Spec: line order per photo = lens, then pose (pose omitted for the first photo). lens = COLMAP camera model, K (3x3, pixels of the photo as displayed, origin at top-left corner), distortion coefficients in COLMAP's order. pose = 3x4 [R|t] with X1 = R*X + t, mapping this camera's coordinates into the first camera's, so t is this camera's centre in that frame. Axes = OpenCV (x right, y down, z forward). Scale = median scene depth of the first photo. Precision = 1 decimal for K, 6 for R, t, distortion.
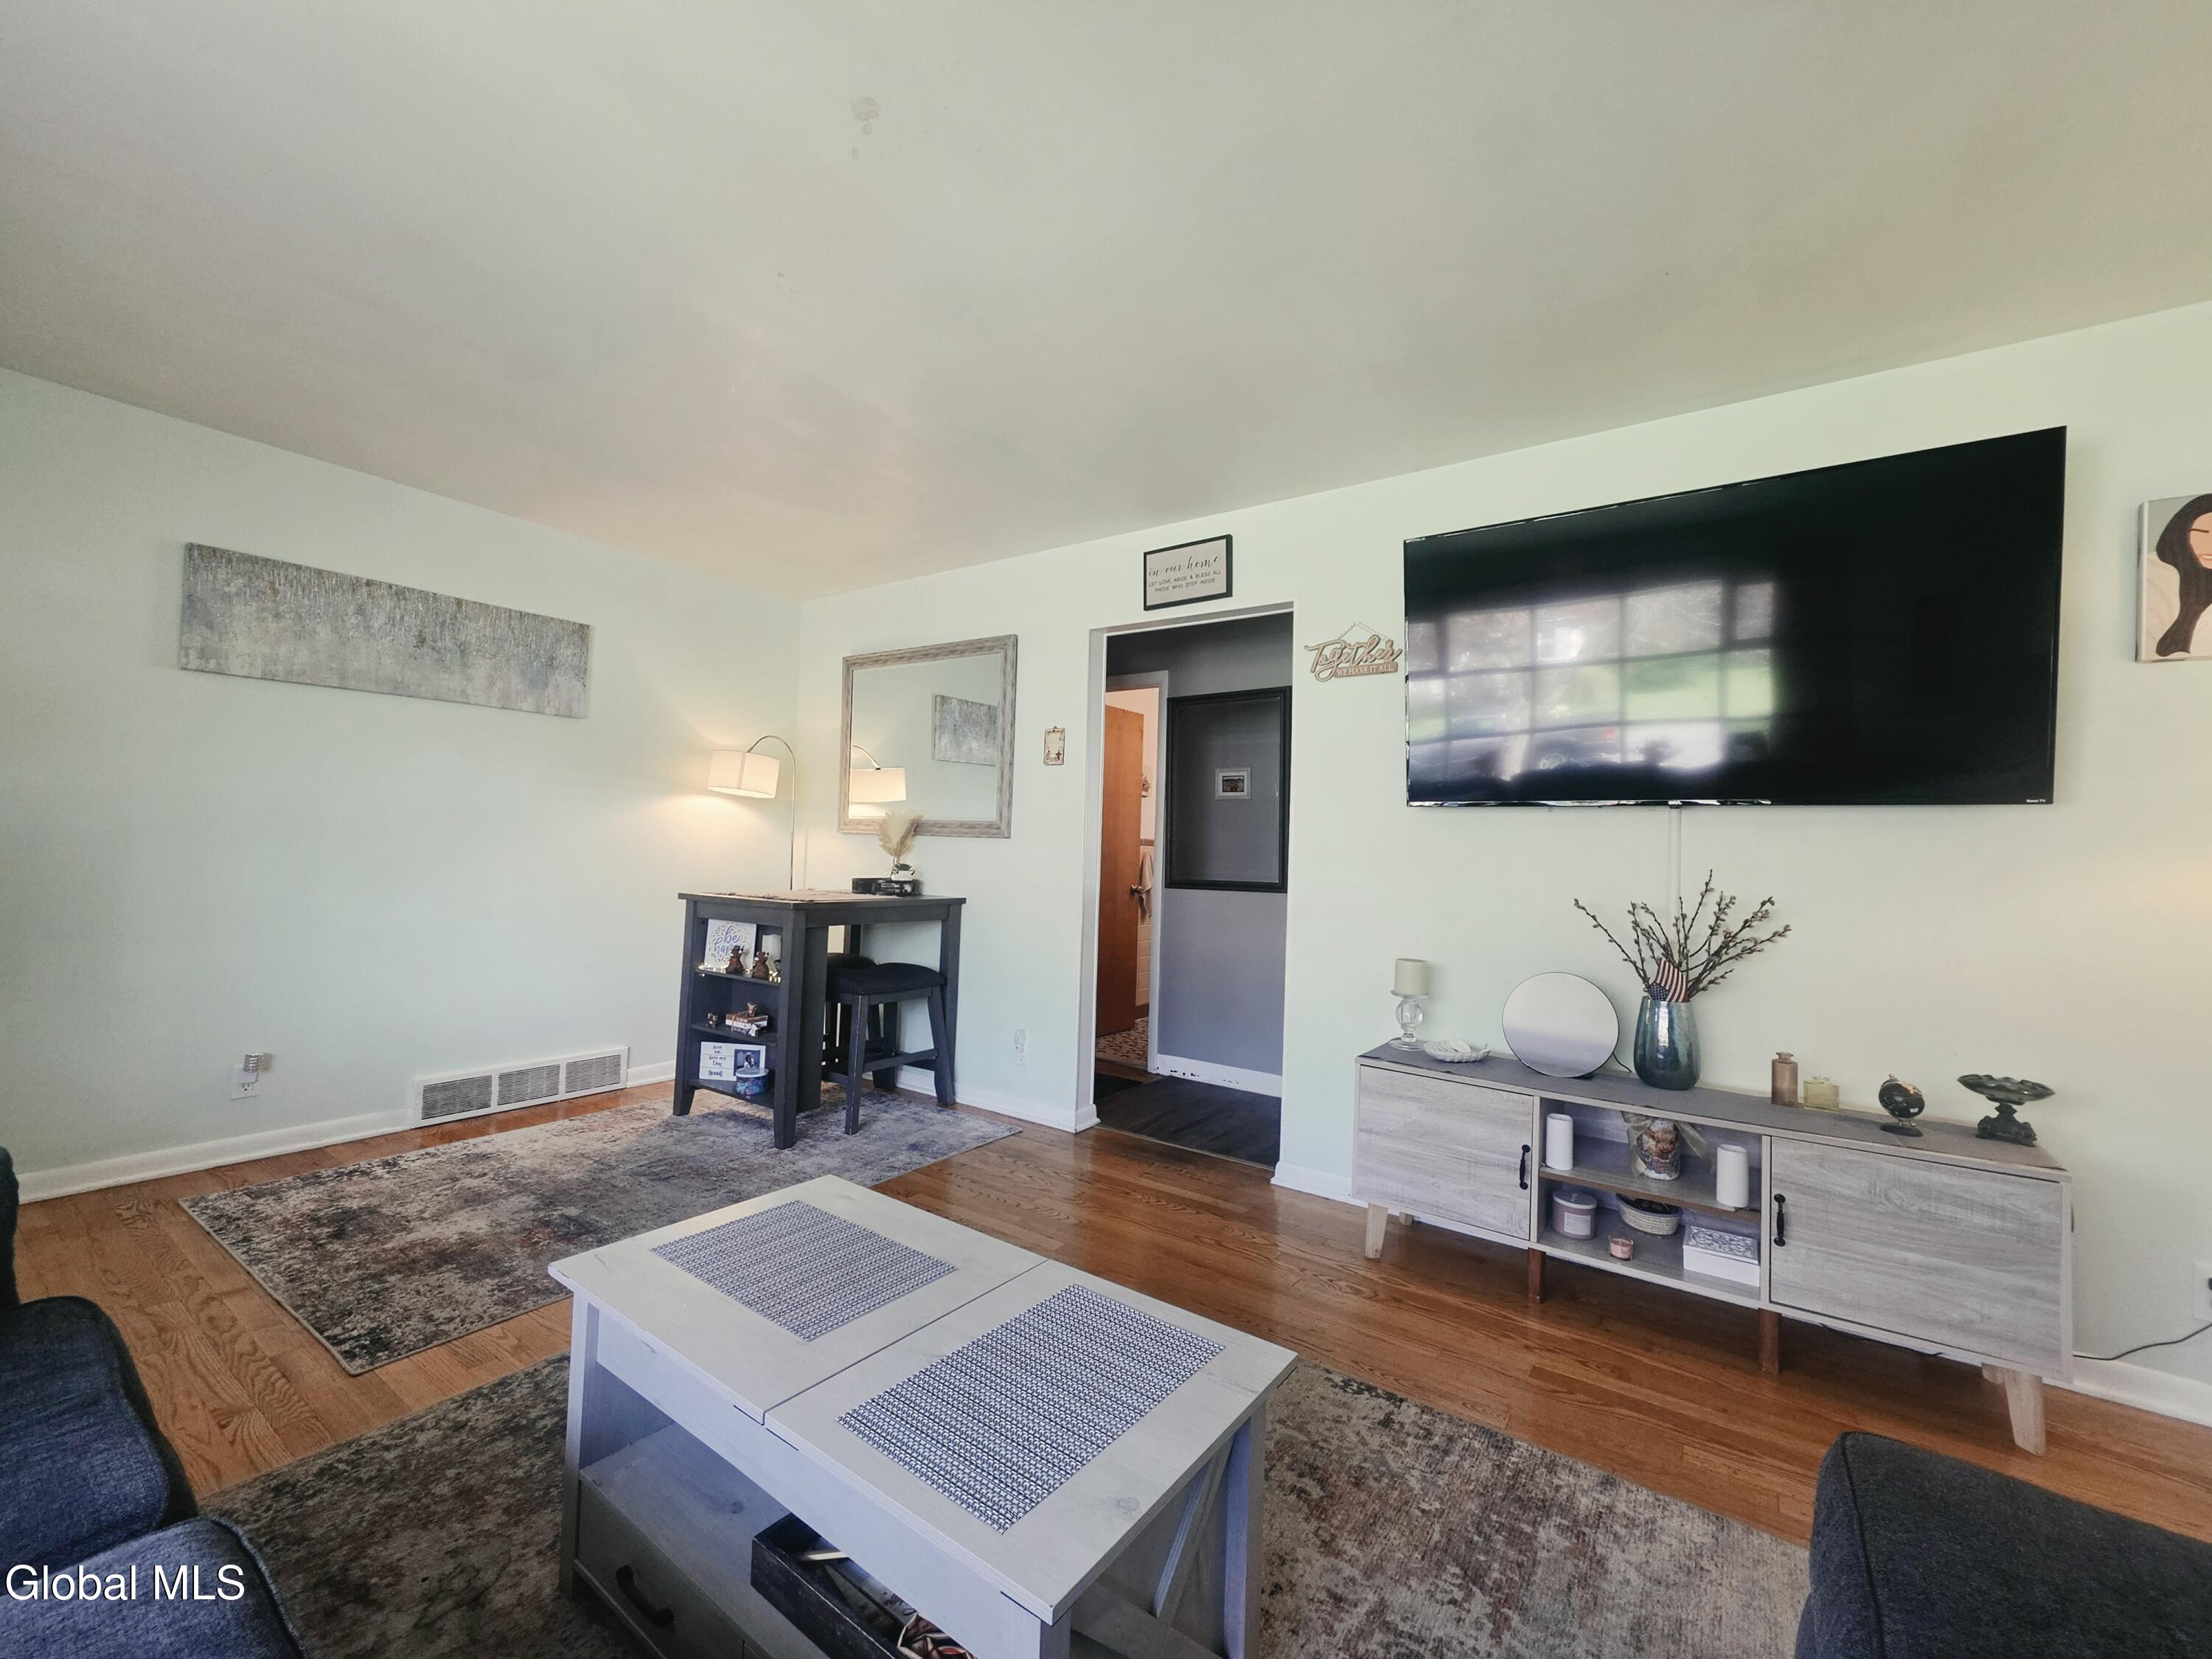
lens RADIAL K [[885.7, 0, 1134.7], [0, 885.7, 820.2], [0, 0, 1]] dist [-0.000321, 0.000125]
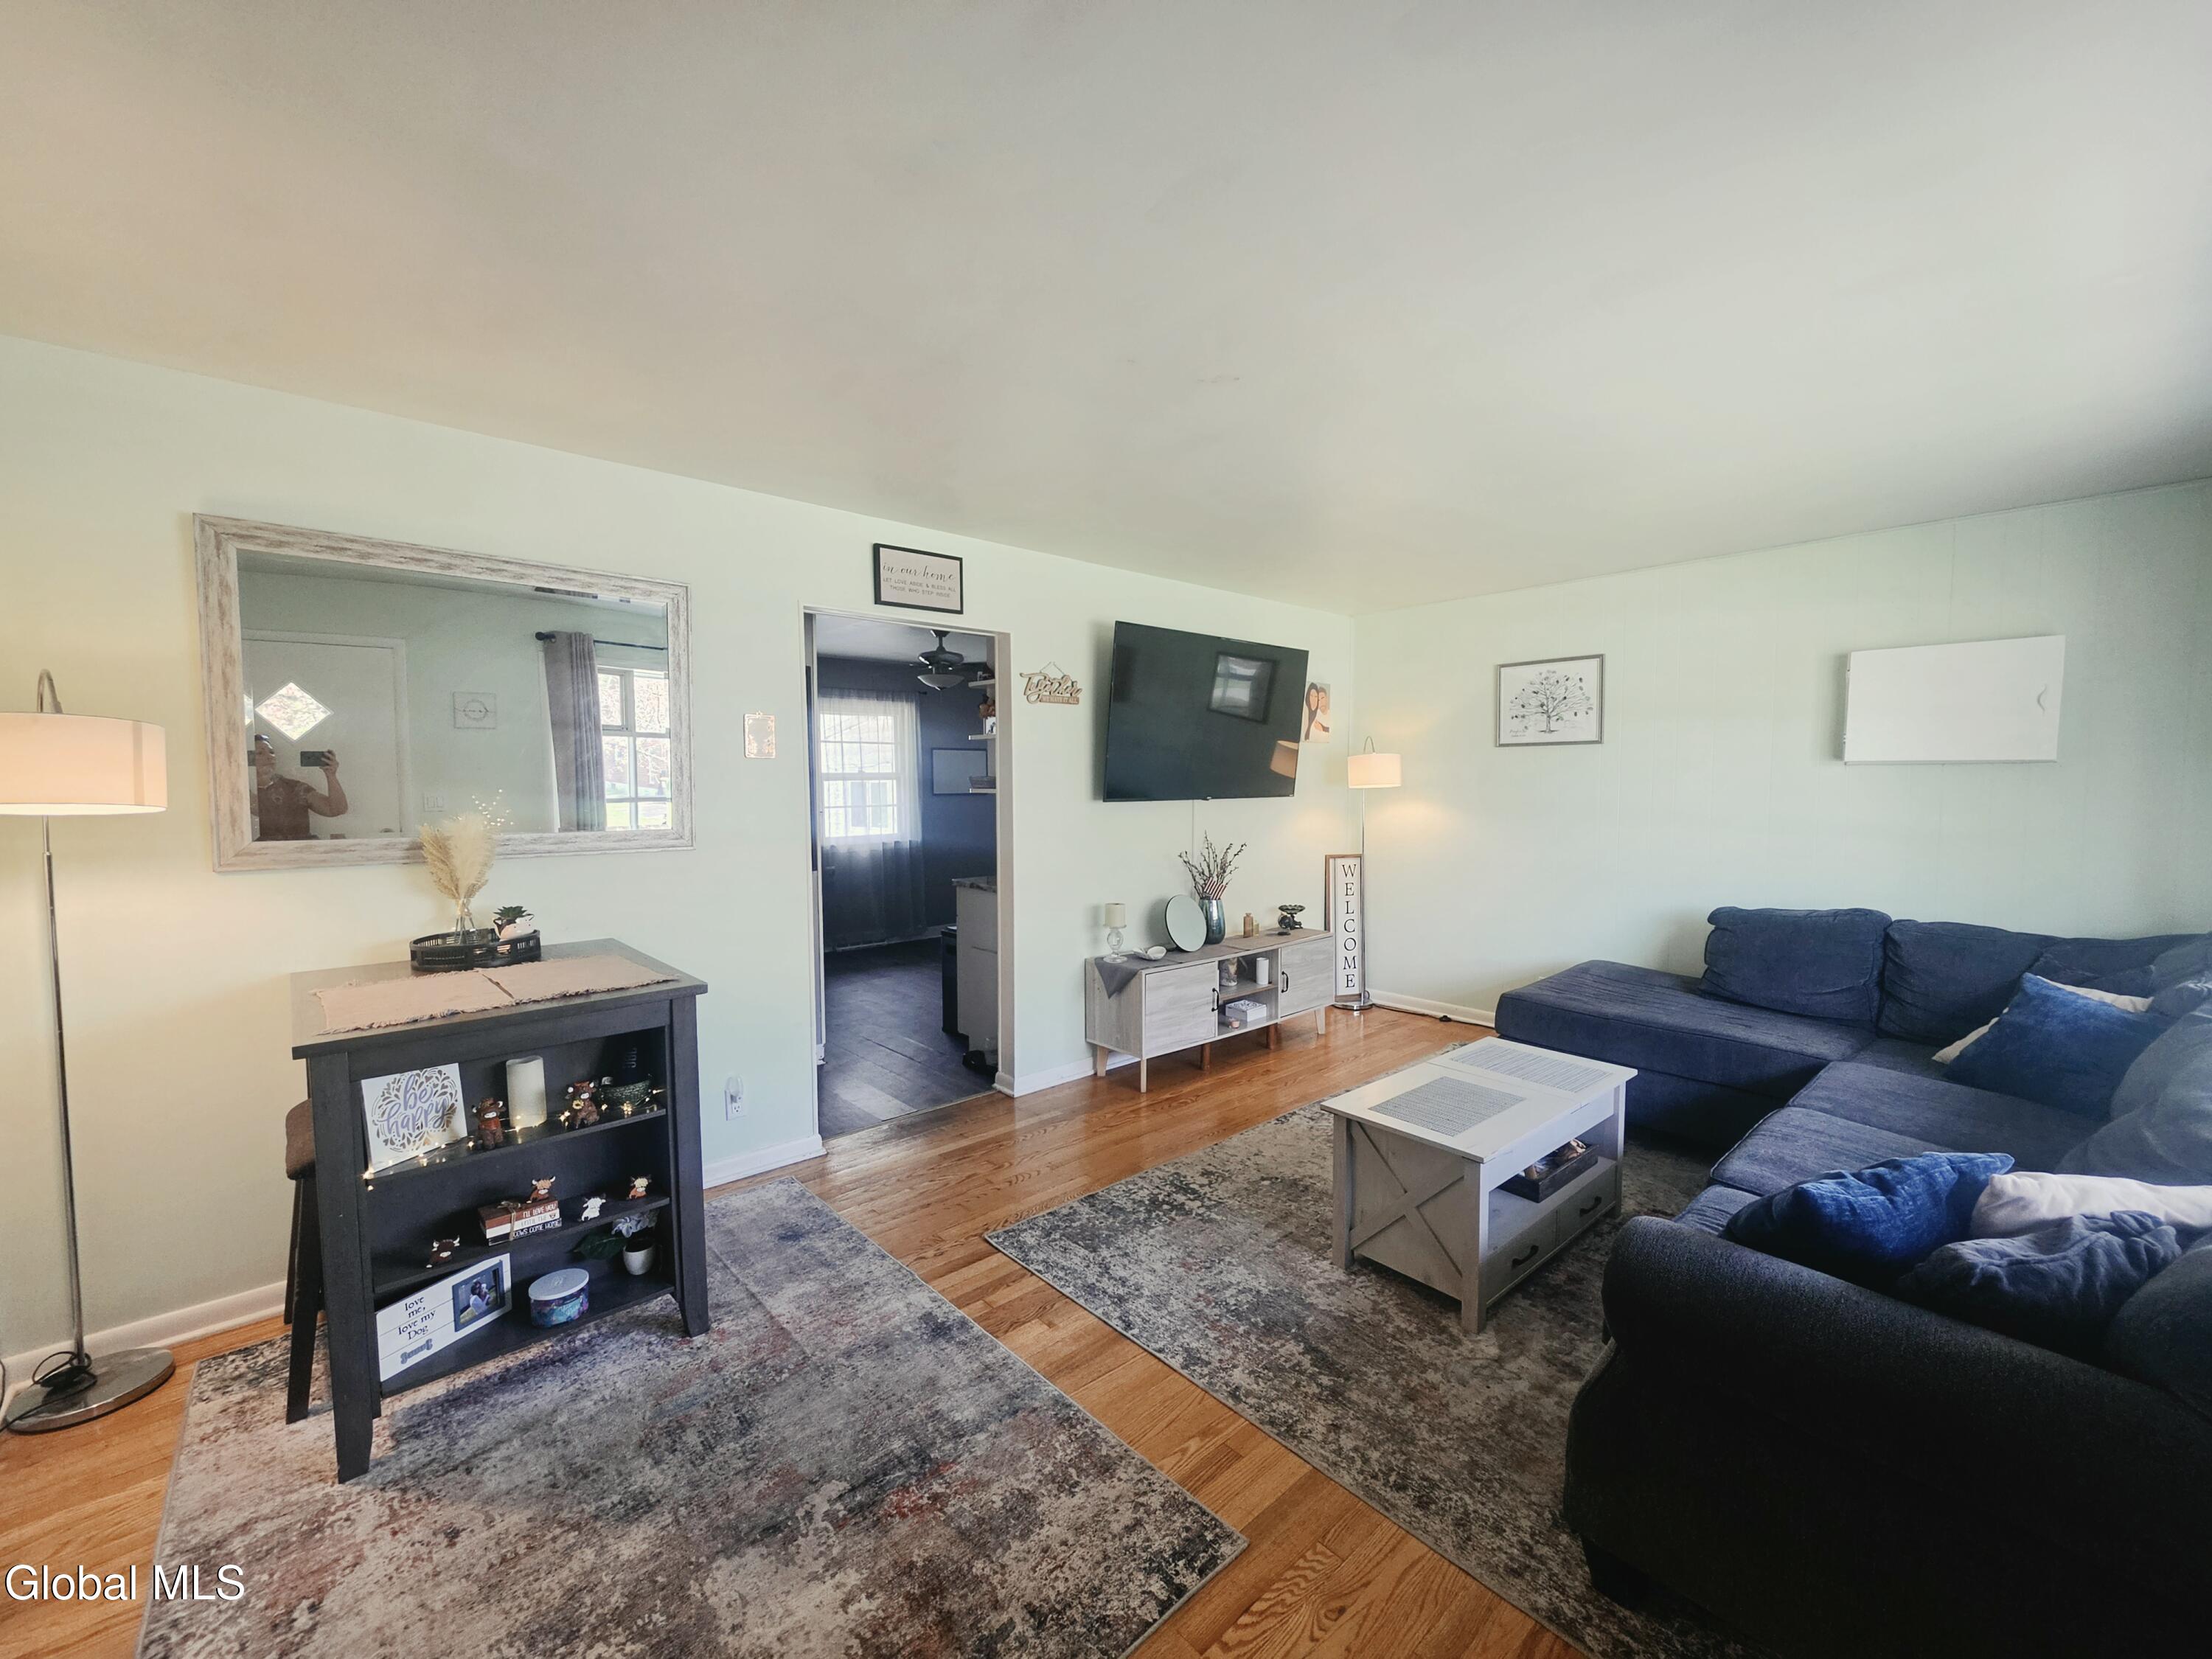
lens RADIAL K [[885.7, 0, 1133.0], [0, 885.7, 834.4], [0, 0, 1]] dist [-0.000321, 0.000125]
pose [[0.235613, -0.093904, 0.967300, -1.046883], [-0.023092, 0.994499, 0.102170, -0.107211], [-0.971573, -0.046409, 0.232149, 0.575417]]
